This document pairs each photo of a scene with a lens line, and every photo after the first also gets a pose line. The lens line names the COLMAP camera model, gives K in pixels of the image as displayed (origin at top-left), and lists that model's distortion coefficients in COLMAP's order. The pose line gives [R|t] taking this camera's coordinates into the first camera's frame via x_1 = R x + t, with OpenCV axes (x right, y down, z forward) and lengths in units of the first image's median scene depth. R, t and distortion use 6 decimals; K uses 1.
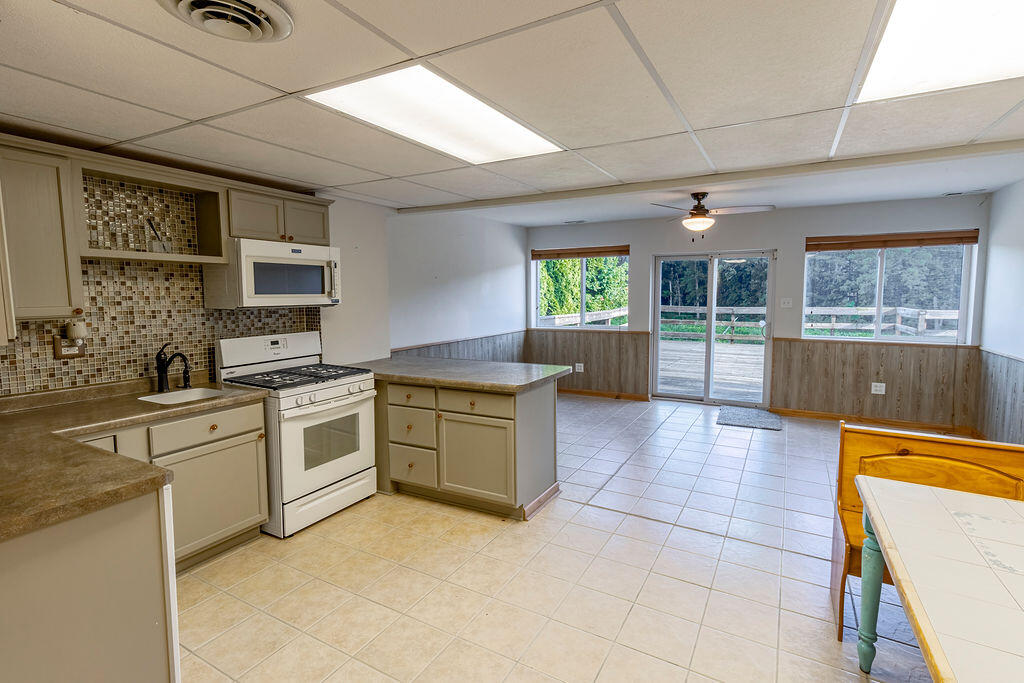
lens RADIAL K [[489.6, 0, 514.9], [0, 489.6, 338.1], [0, 0, 1]] dist [-0.000824, -0.000084]
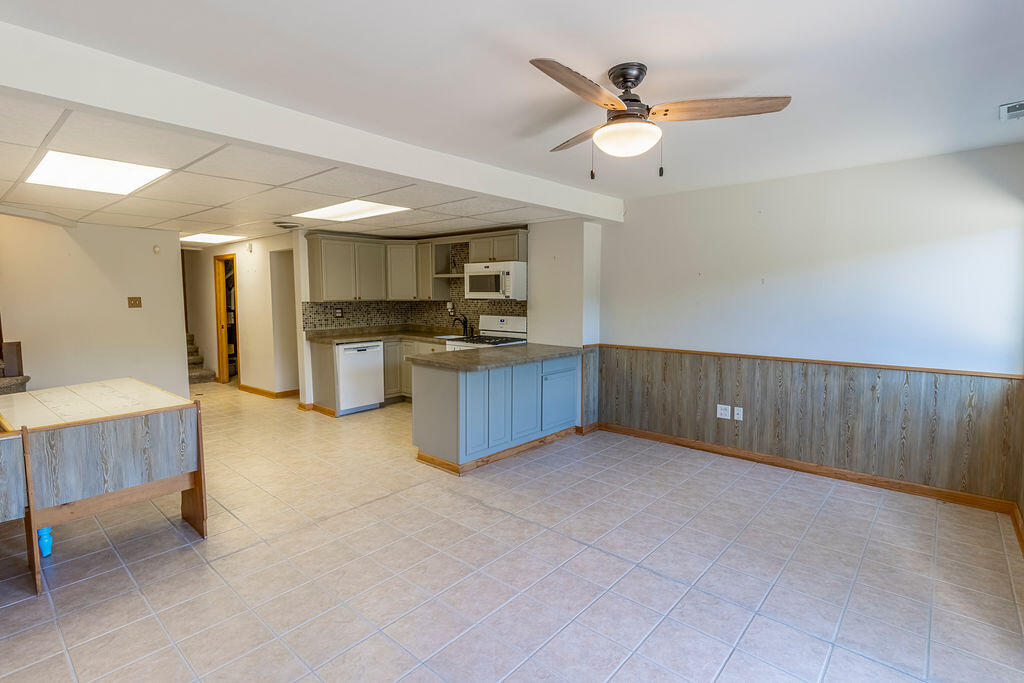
lens RADIAL K [[495.9, 0, 519.0], [0, 495.9, 338.1], [0, 0, 1]] dist [0.001817, 0.000272]
pose [[-0.202923, 0.091621, -0.974899, 1.156075], [-0.093803, 0.989215, 0.112491, -0.127181], [0.974691, 0.114275, -0.192140, 1.360946]]
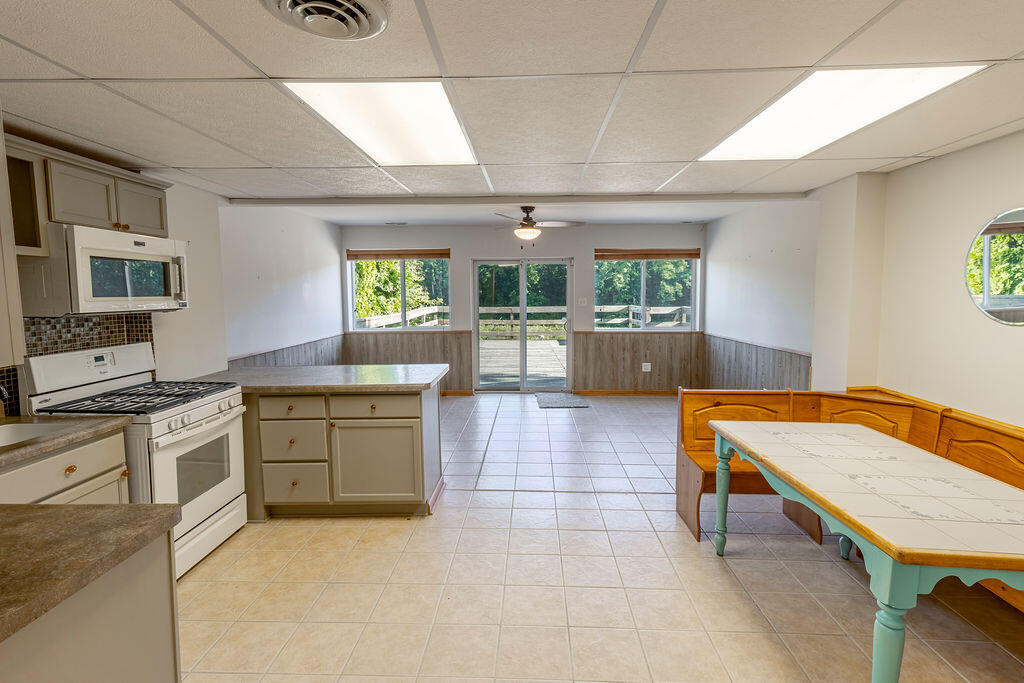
lens RADIAL K [[495.9, 0, 519.0], [0, 495.9, 338.1], [0, 0, 1]] dist [0.001817, 0.000272]
pose [[0.885248, -0.043576, 0.463074, -0.255661], [0.045743, 0.998932, 0.006555, 0.002197], [-0.462865, 0.015380, 0.886295, -0.017938]]
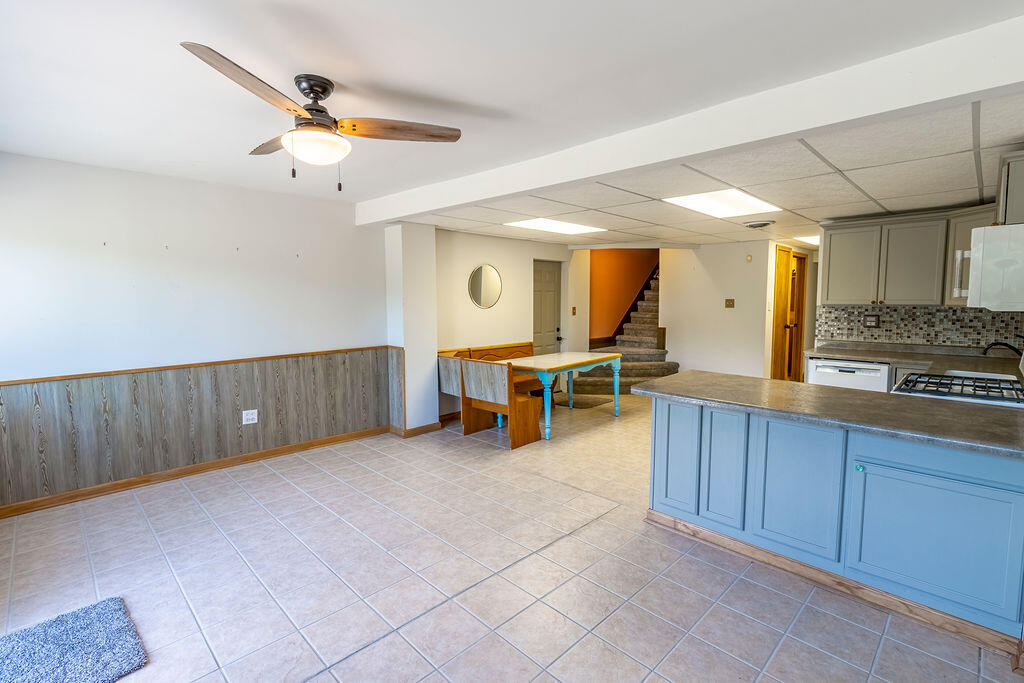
lens RADIAL K [[481.7, 0, 516.0], [0, 481.7, 333.7], [0, 0, 1]] dist [-0.002372, -0.000115]
pose [[-0.960931, -0.017279, 0.276247, 0.082033], [0.030489, 0.985368, 0.167691, -0.173050], [-0.275103, 0.169562, -0.946344, 1.904715]]
